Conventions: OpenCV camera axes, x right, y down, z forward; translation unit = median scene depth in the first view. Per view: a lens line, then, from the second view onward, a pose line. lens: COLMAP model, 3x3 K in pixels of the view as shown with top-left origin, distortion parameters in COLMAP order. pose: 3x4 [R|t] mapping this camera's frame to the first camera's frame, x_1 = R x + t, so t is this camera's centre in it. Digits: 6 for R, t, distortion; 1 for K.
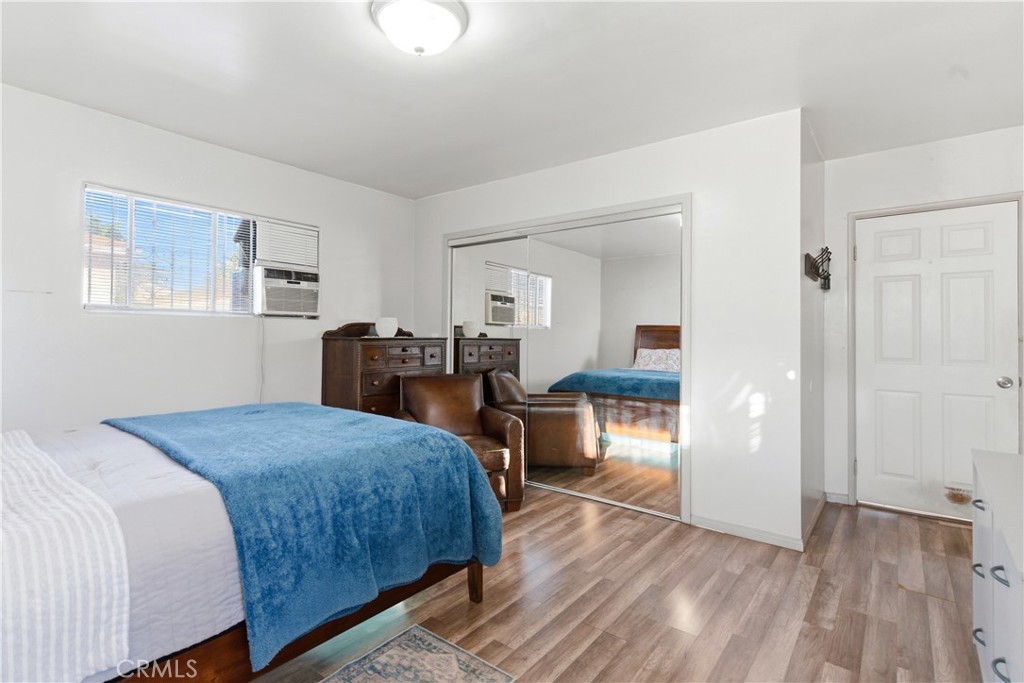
lens RADIAL K [[477.5, 0, 507.7], [0, 477.5, 335.3], [0, 0, 1]] dist [0.007482, -0.000696]
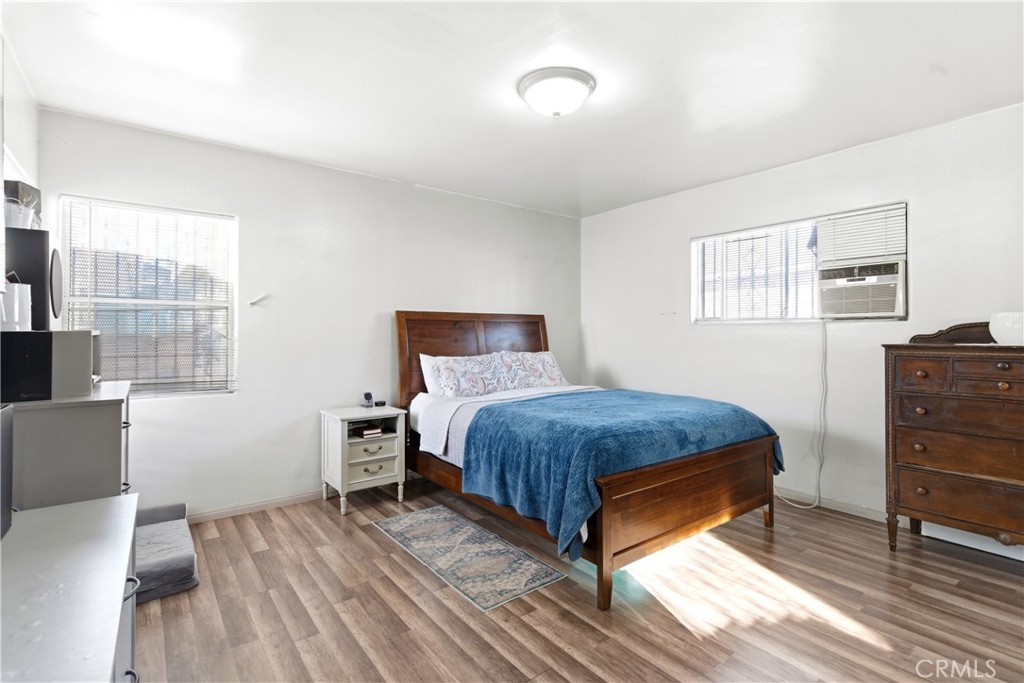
lens RADIAL K [[477.5, 0, 507.7], [0, 477.5, 335.3], [0, 0, 1]] dist [0.007482, -0.000696]
pose [[-0.221342, -0.007217, -0.975170, 0.620431], [-0.008894, 0.999946, -0.005381, 0.000485], [0.975156, 0.007482, -0.221394, 0.672279]]
